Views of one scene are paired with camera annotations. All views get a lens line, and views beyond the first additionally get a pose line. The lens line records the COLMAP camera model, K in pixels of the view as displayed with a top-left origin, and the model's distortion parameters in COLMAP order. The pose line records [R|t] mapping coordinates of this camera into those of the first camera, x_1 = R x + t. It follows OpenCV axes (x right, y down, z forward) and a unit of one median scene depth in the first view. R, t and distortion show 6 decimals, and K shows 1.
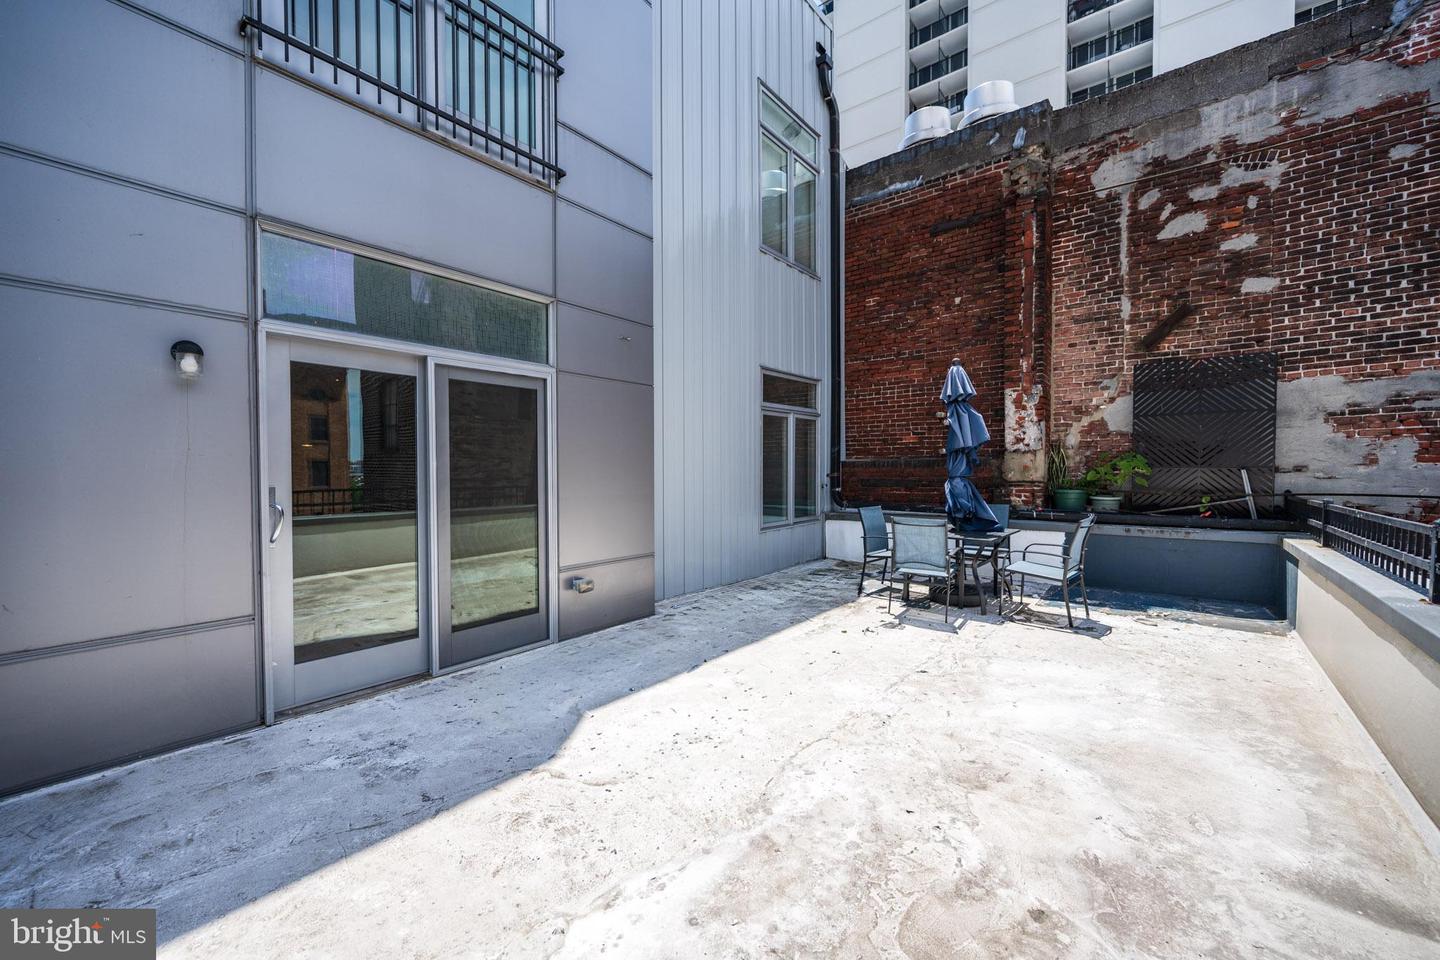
lens RADIAL K [[558.8, 0, 709.4], [0, 558.8, 483.6], [0, 0, 1]] dist [-0.001164, -0.000113]
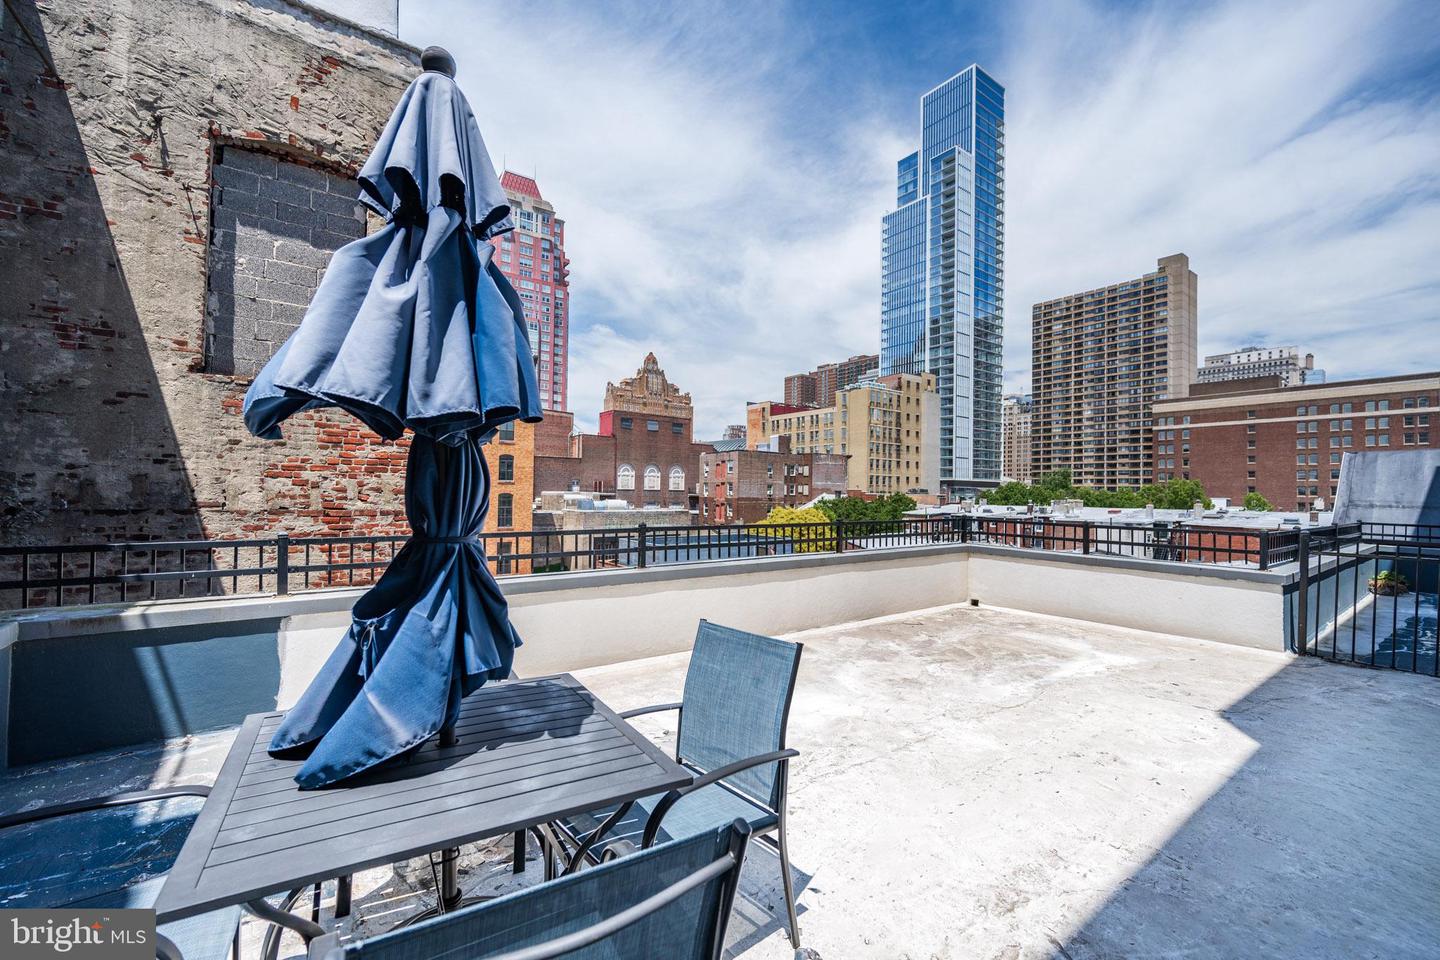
lens RADIAL K [[583.3, 0, 699.5], [0, 583.3, 482.2], [0, 0, 1]] dist [0.001476, 0.000138]
pose [[-0.964016, -0.006037, 0.265776, 0.347849], [-0.004357, 0.999967, 0.006913, -0.050044], [-0.265809, 0.005506, -0.964010, 1.627735]]
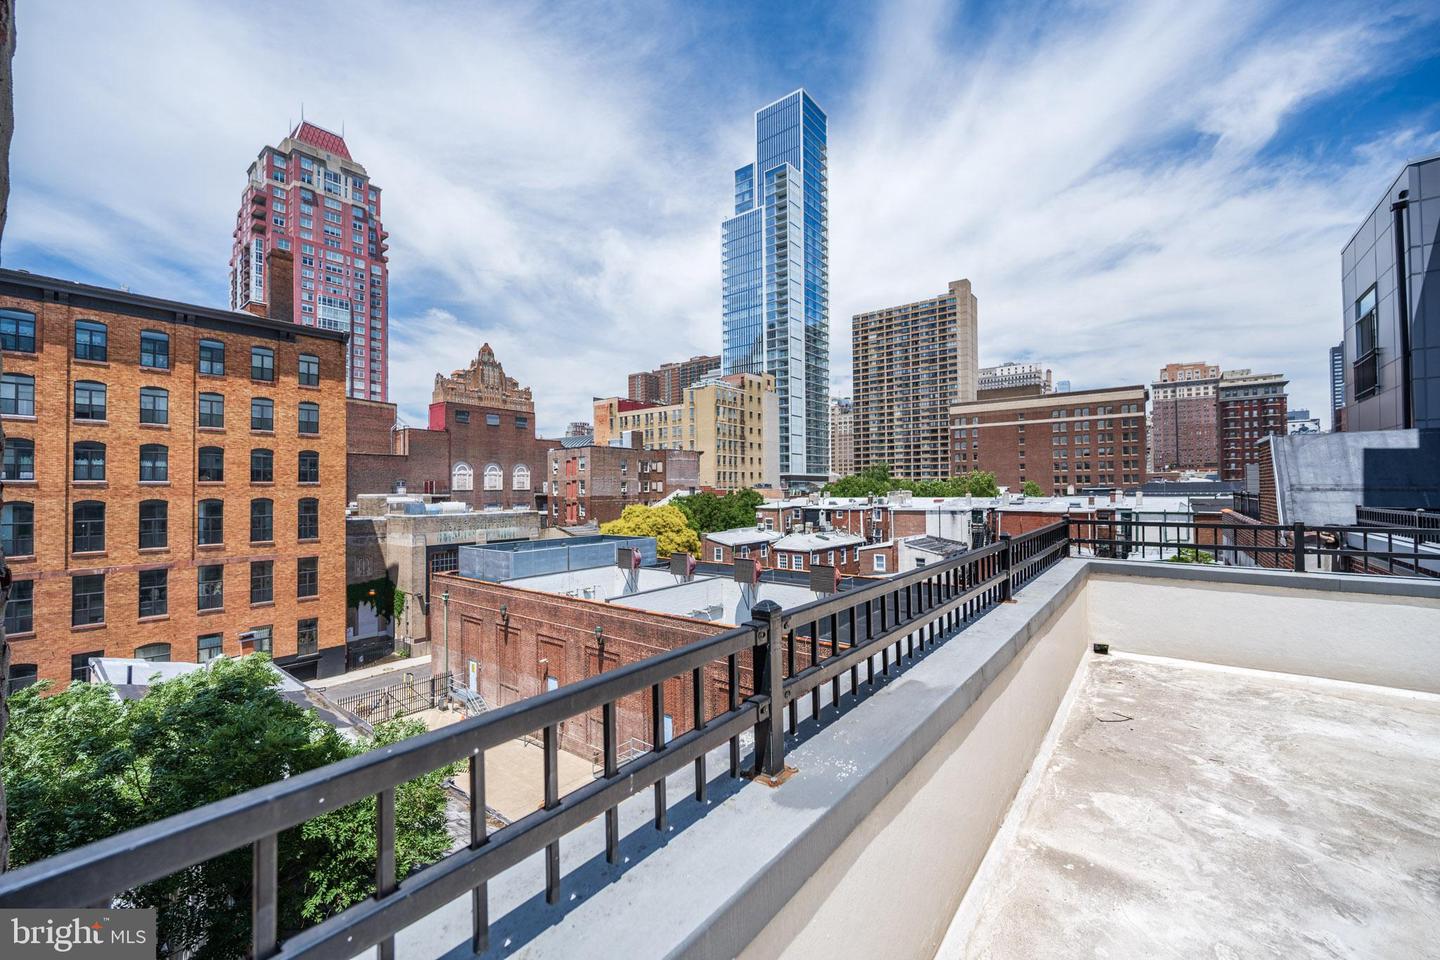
lens RADIAL K [[570.5, 0, 696.8], [0, 570.5, 481.1], [0, 0, 1]] dist [-0.001221, -0.000137]
pose [[-0.999941, 0.010391, -0.003247, 0.789536], [0.010360, 0.999902, 0.009467, -0.029331], [0.003345, 0.009432, -0.999950, 0.868872]]
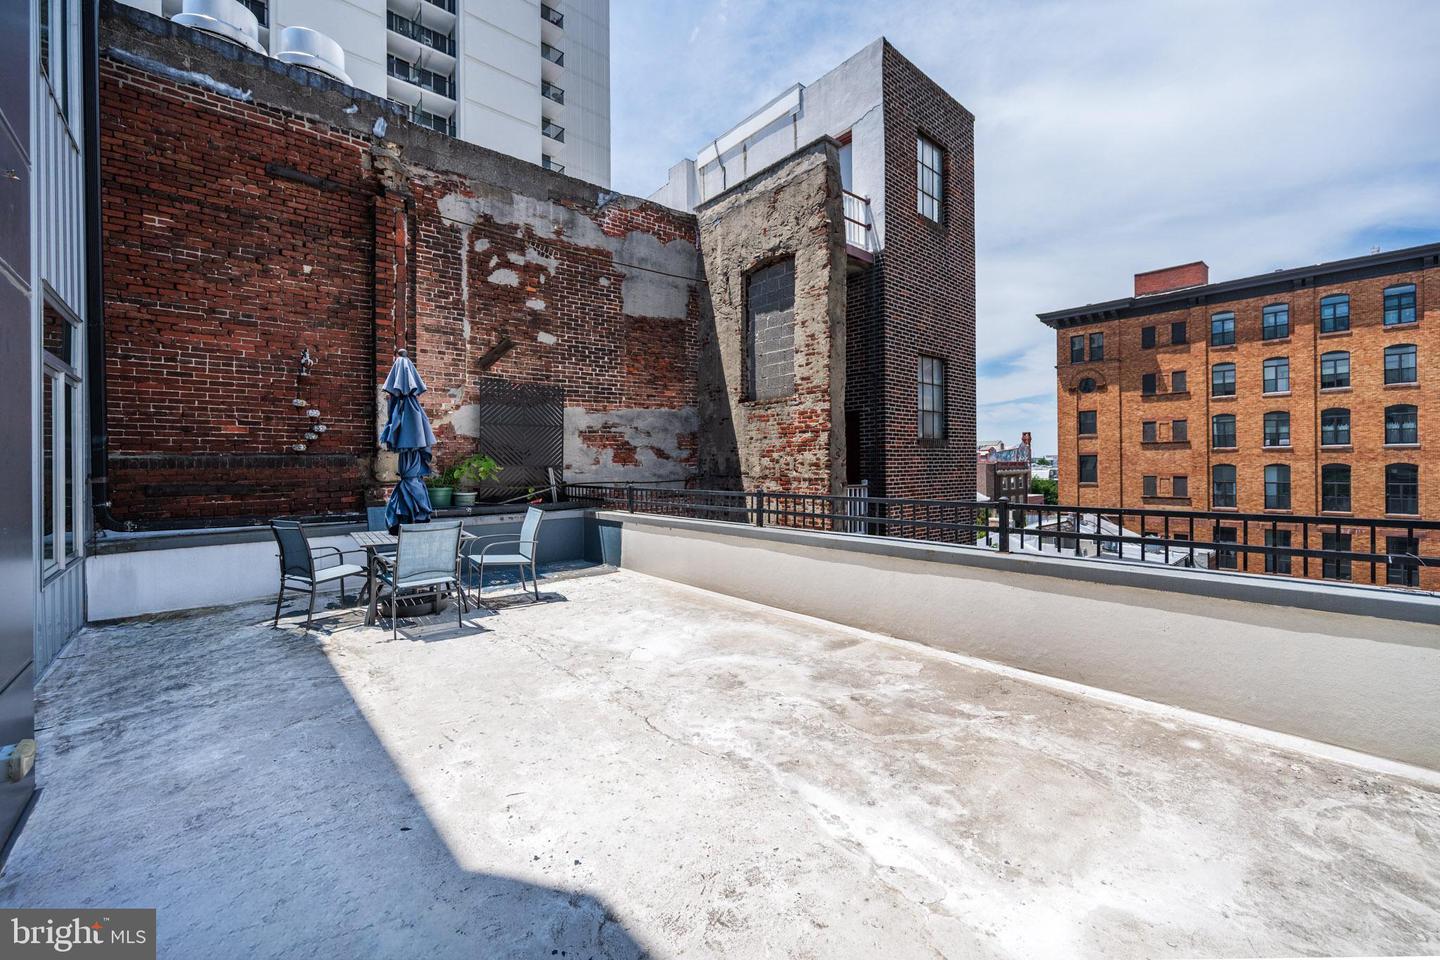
lens RADIAL K [[579.9, 0, 736.0], [0, 579.9, 466.5], [0, 0, 1]] dist [-0.000393, -0.000173]
pose [[0.157756, -0.003634, 0.987471, -0.562843], [0.033322, 0.999443, -0.001645, -0.013620], [-0.986916, 0.033164, 0.157790, 0.415101]]
